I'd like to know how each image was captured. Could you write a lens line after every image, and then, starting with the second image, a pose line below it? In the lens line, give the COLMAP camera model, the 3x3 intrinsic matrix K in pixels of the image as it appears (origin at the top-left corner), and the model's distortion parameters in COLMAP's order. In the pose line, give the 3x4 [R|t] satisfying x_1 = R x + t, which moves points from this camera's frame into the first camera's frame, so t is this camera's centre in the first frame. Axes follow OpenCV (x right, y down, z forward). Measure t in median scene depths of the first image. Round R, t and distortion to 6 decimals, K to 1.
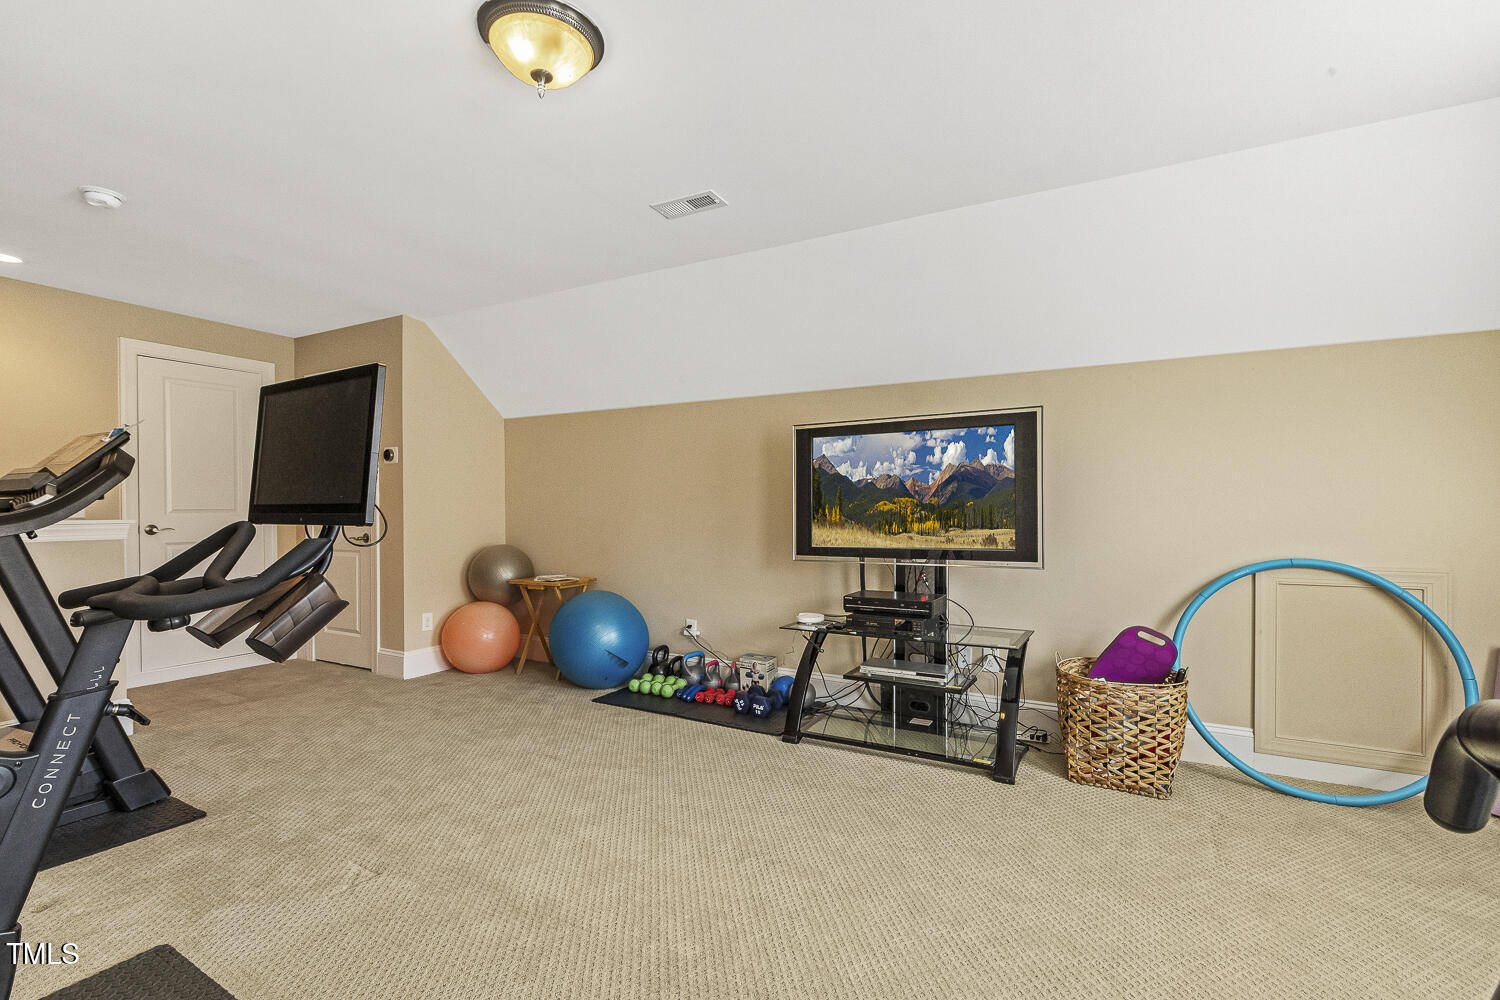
lens RADIAL K [[672.2, 0, 748.5], [0, 672.2, 511.3], [0, 0, 1]] dist [0.001963, -0.002077]
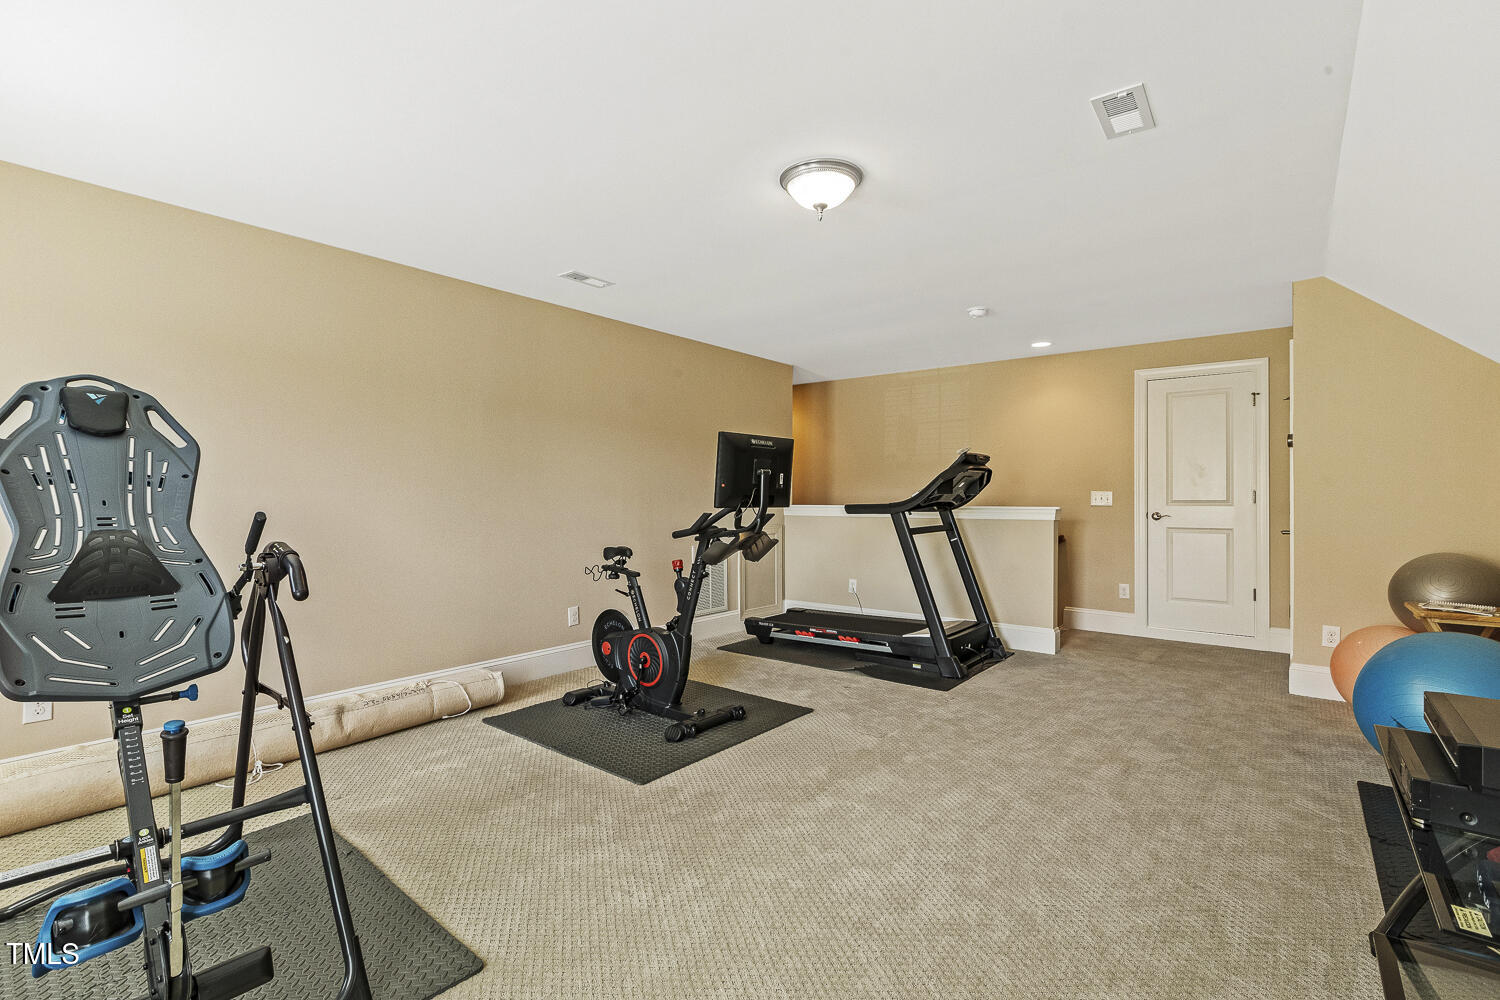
lens RADIAL K [[672.2, 0, 753.9], [0, 672.2, 488.0], [0, 0, 1]] dist [0.001963, -0.002077]
pose [[-0.141921, -0.015382, -0.989759, 0.690610], [-0.008082, 0.999864, -0.014381, -0.001476], [0.989845, 0.005958, -0.142026, 0.634656]]
